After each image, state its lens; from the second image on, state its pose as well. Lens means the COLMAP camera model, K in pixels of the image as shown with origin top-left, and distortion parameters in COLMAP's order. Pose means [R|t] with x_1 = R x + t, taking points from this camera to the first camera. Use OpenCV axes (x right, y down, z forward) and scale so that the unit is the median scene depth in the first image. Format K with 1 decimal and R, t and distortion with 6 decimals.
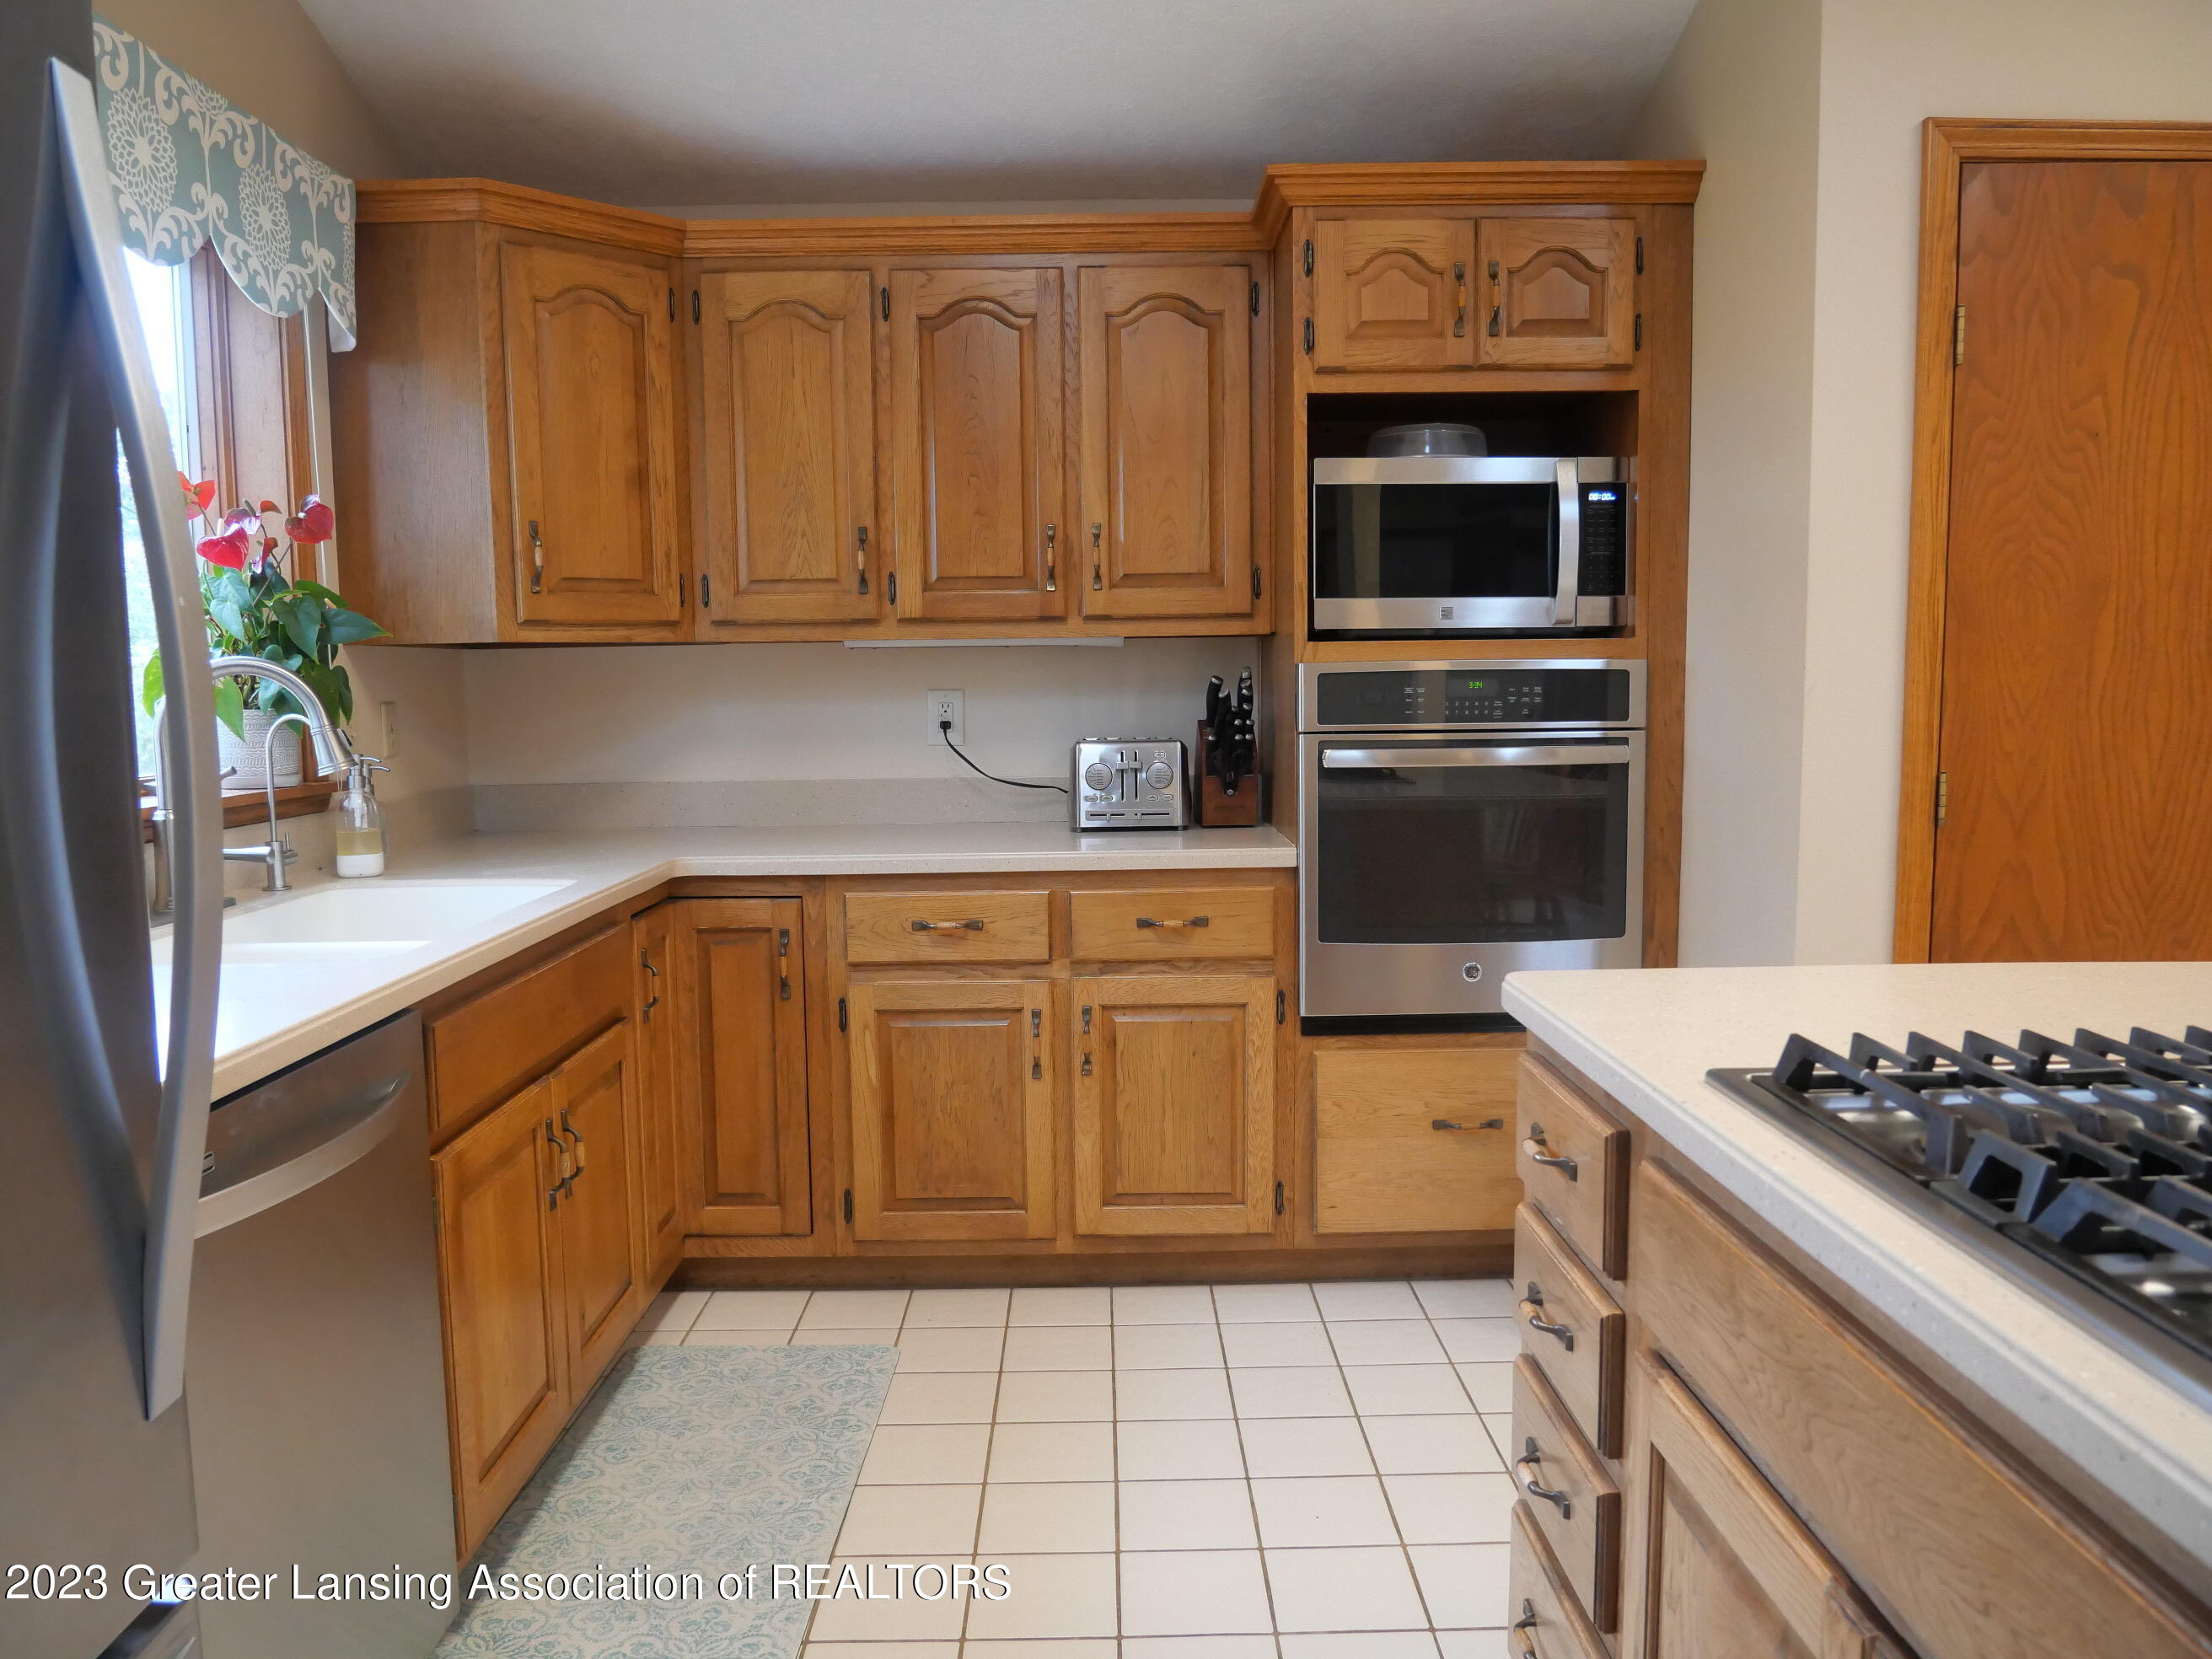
lens RADIAL K [[1622.5, 0, 1113.8], [0, 1622.5, 836.5], [0, 0, 1]] dist [-0.042762, 0.022002]
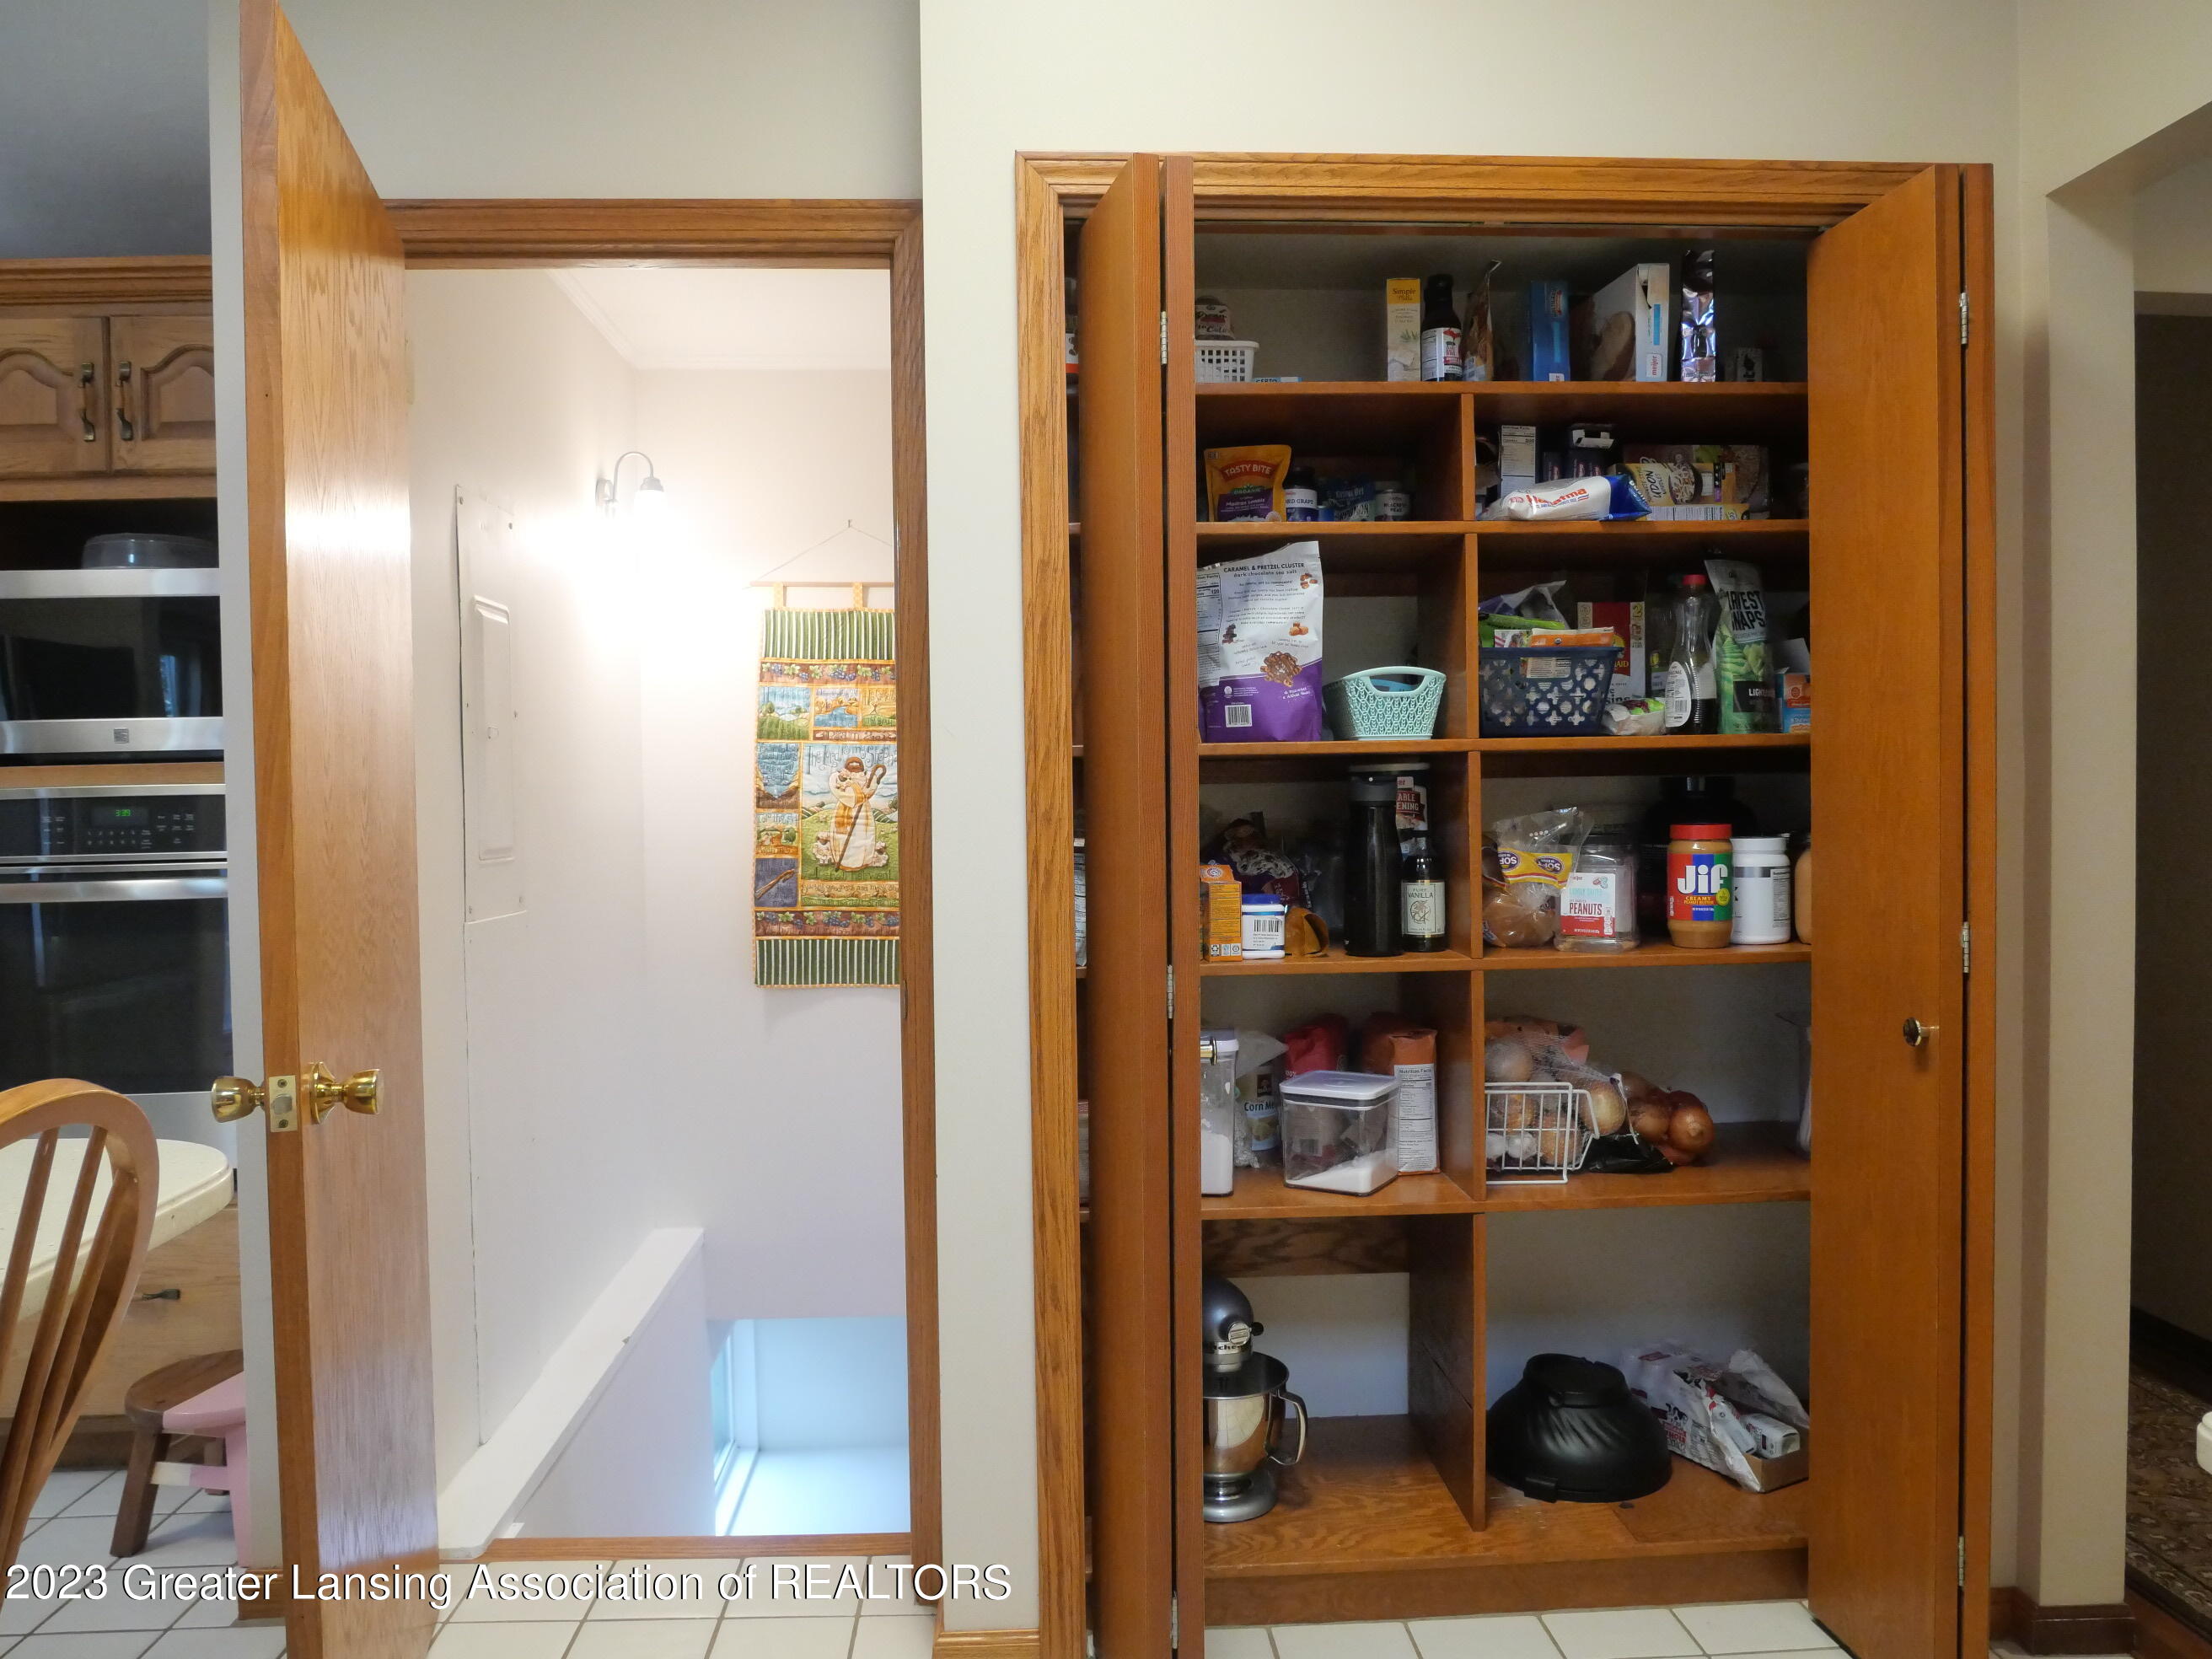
lens RADIAL K [[1622.5, 0, 1106.5], [0, 1622.5, 829.7], [0, 0, 1]] dist [-0.042762, 0.022002]
pose [[0.999373, -0.008268, 0.034439, 0.741247], [0.010730, 0.997351, -0.071949, -0.012073], [-0.033752, 0.072274, 0.996814, 0.071671]]
